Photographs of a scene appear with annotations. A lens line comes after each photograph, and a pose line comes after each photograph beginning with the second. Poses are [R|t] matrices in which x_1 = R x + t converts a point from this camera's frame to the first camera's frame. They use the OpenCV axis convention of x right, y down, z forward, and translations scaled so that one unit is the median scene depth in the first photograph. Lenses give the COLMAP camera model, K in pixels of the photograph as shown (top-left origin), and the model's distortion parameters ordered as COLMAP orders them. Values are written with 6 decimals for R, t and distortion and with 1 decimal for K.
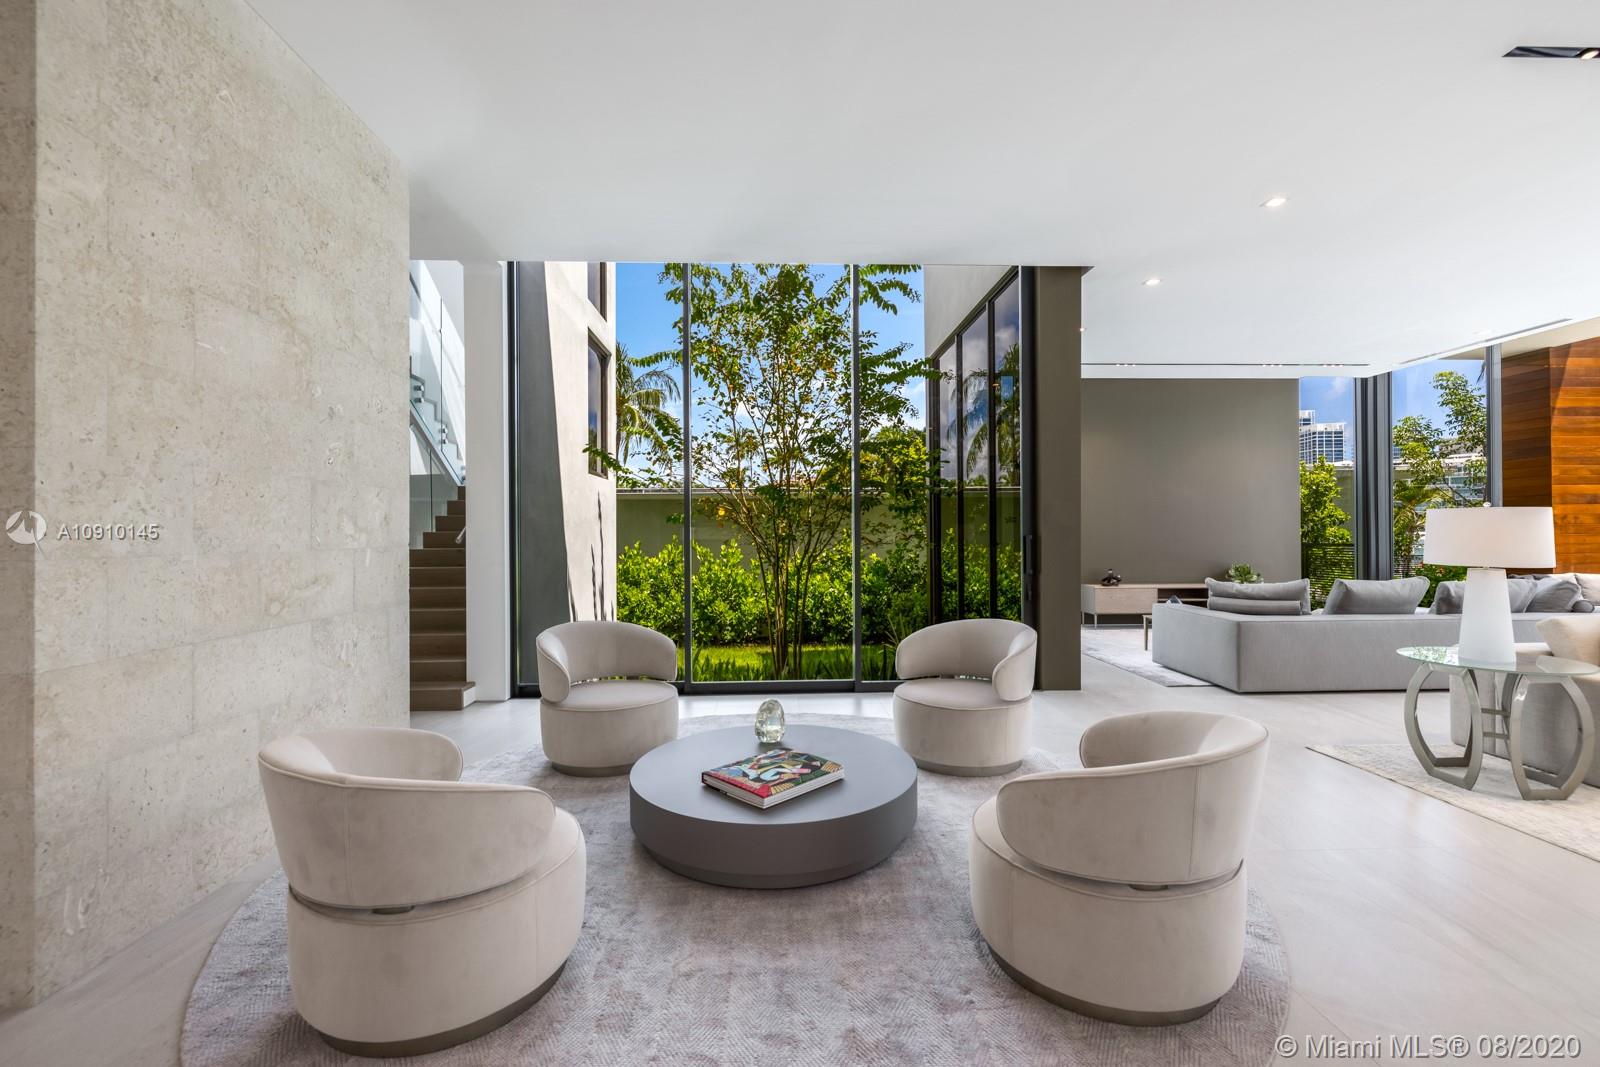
lens RADIAL K [[683.4, 0, 800.0], [0, 683.4, 533.5], [0, 0, 1]] dist [0.003477, -0.000082]
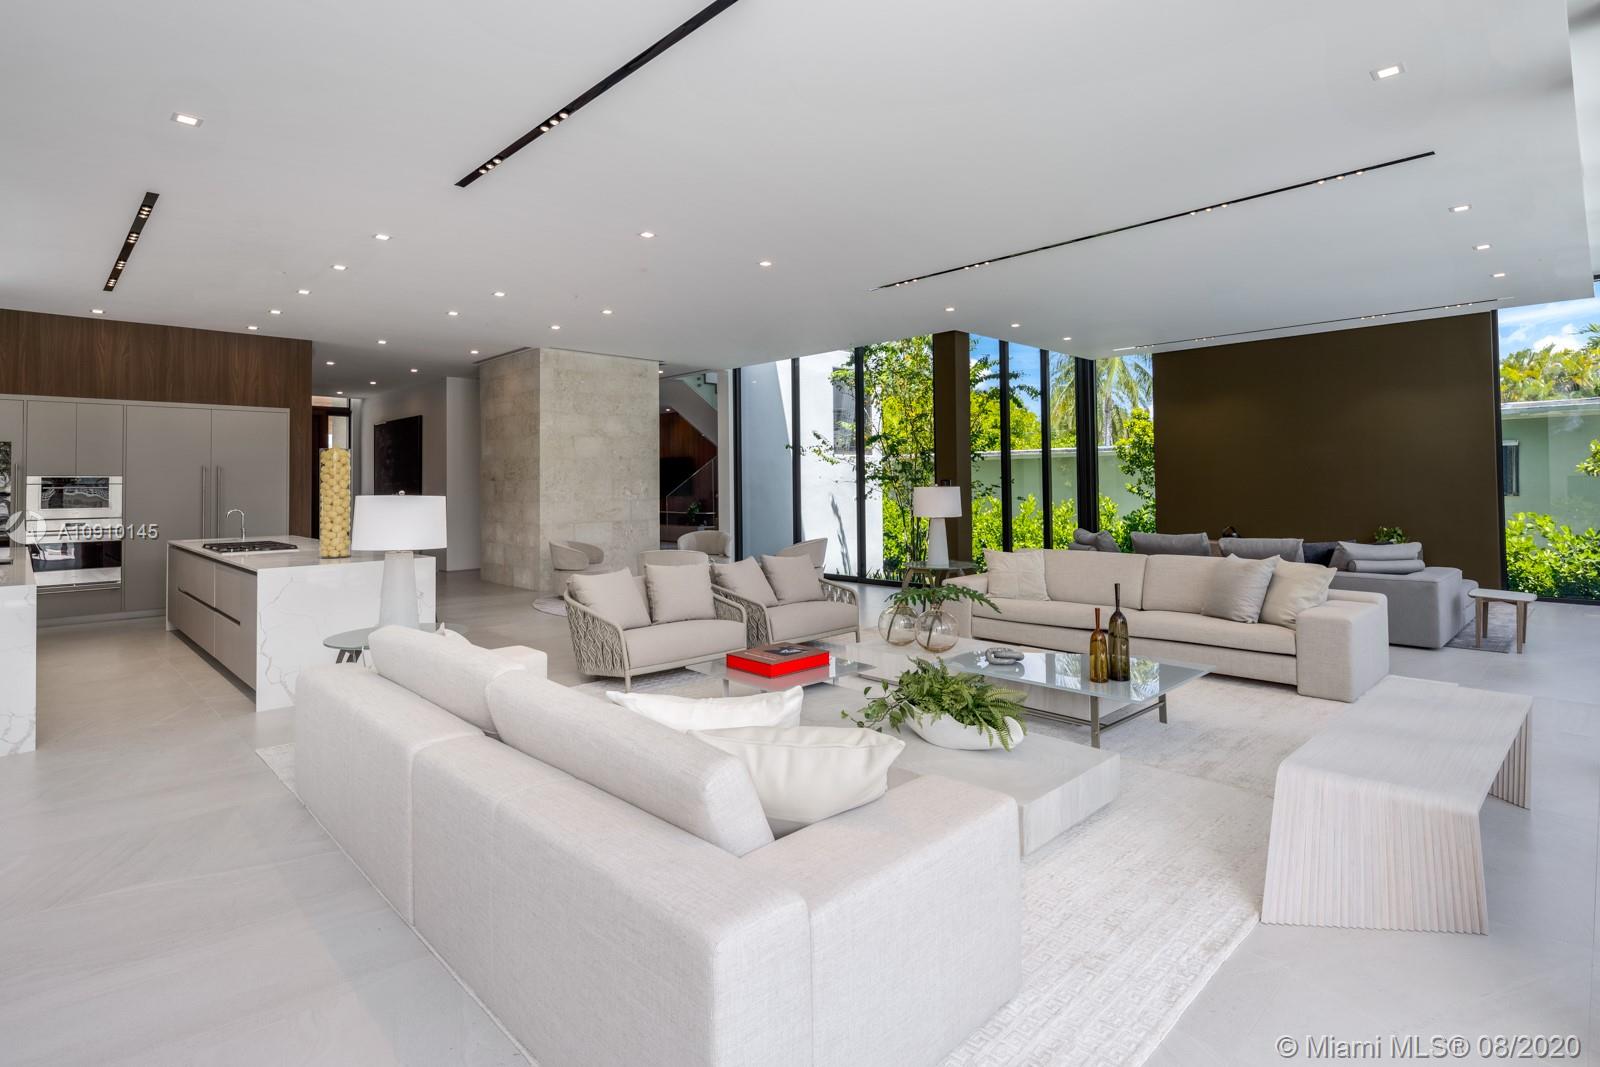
lens RADIAL K [[806.2, 0, 802.4], [0, 806.2, 459.3], [0, 0, 1]] dist [-0.000412, -0.000069]
pose [[0.657907, -0.024636, -0.752696, 1.090851], [0.003061, 0.999544, -0.030040, -0.020753], [0.753093, 0.017459, 0.657682, -0.339712]]
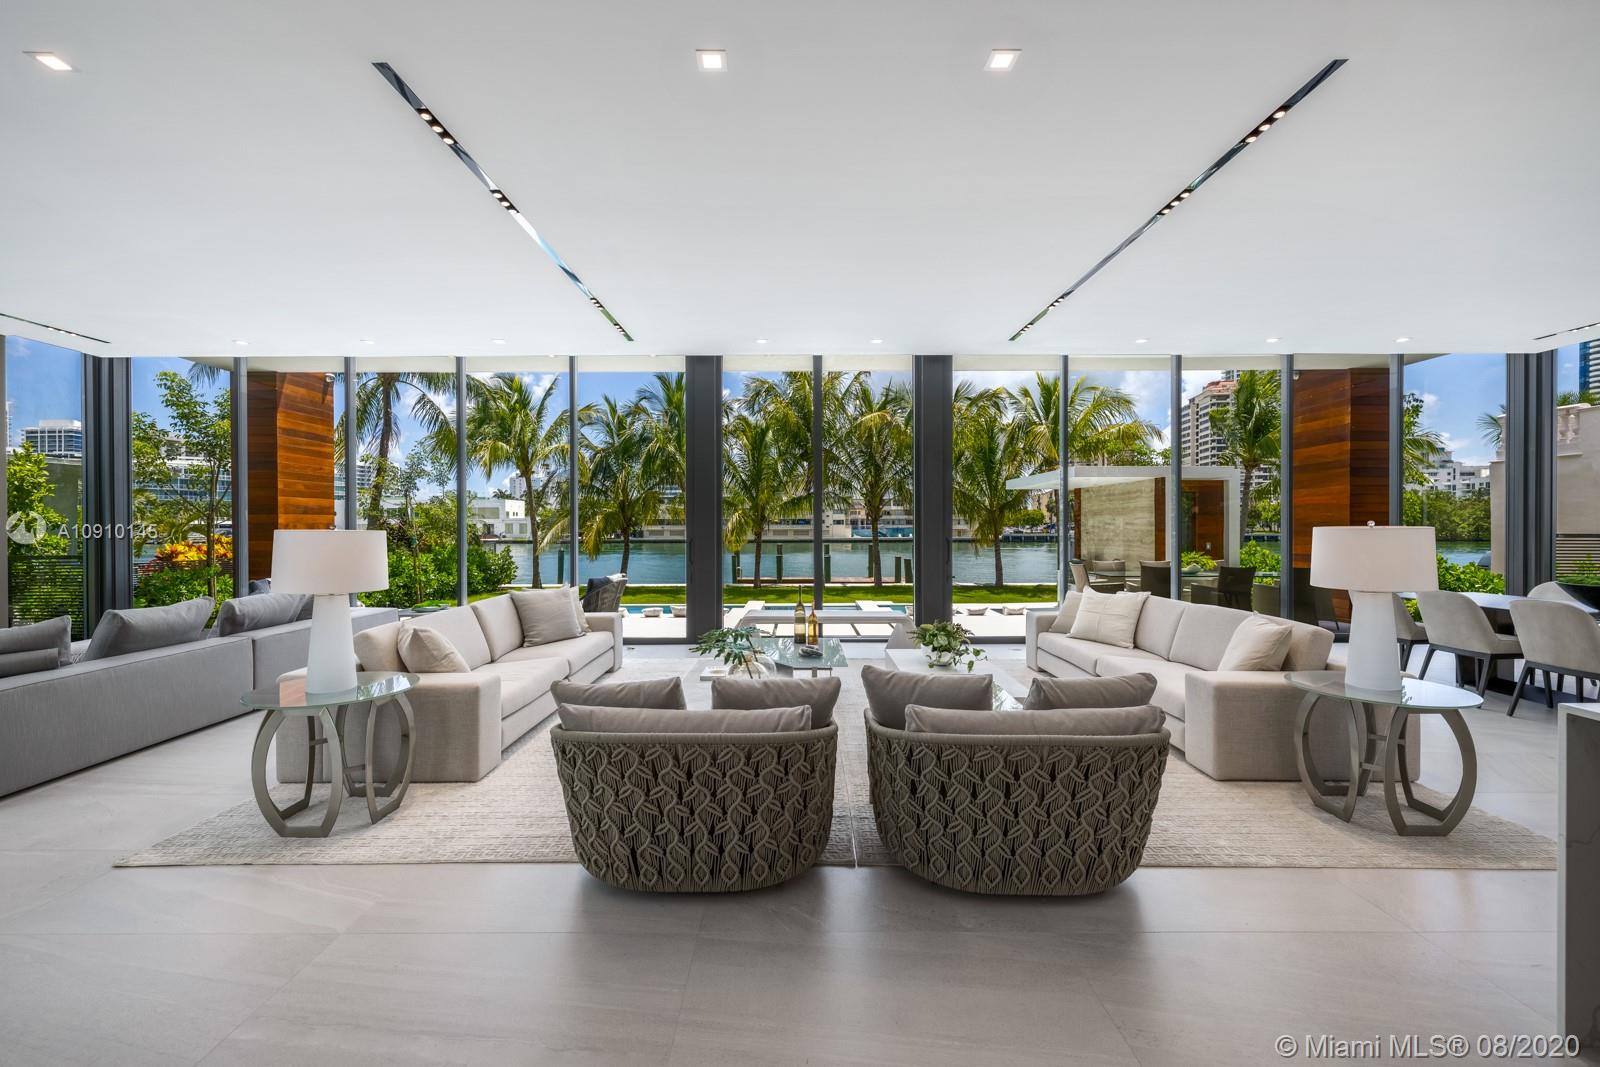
lens RADIAL K [[689.7, 0, 801.3], [0, 689.7, 527.2], [0, 0, 1]] dist [0.000633, 0.000035]
pose [[0.049081, 0.005964, 0.998777, 0.046431], [0.004573, 0.999970, -0.006196, -0.018239], [-0.998784, 0.004872, 0.049052, 0.180591]]
